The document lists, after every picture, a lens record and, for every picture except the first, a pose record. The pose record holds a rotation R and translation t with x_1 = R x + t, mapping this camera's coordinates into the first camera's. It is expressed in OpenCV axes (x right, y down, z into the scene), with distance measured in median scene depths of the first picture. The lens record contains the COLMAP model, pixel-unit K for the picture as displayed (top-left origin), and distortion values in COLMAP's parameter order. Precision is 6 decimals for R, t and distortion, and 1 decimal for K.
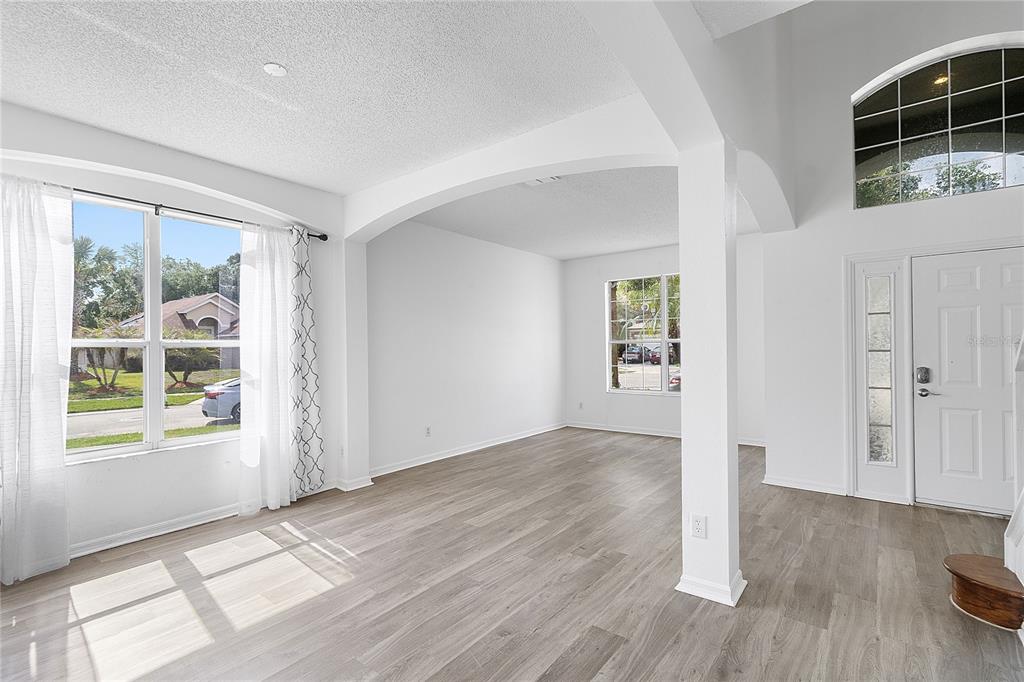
lens RADIAL K [[473.1, 0, 513.3], [0, 473.1, 345.5], [0, 0, 1]] dist [0.003964, 0.000365]
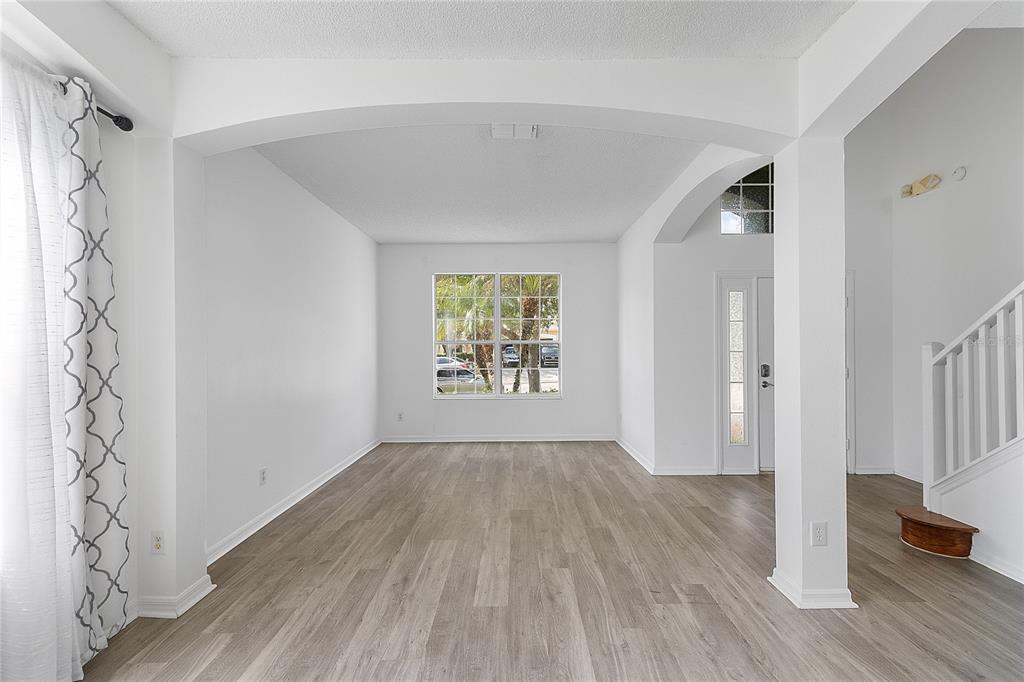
lens RADIAL K [[473.1, 0, 513.8], [0, 473.1, 341.5], [0, 0, 1]] dist [0.003964, 0.000365]
pose [[0.785642, 0.016353, 0.618465, -0.414238], [-0.008415, 0.999841, -0.015748, 0.008754], [-0.618624, 0.007168, 0.785654, 0.377898]]
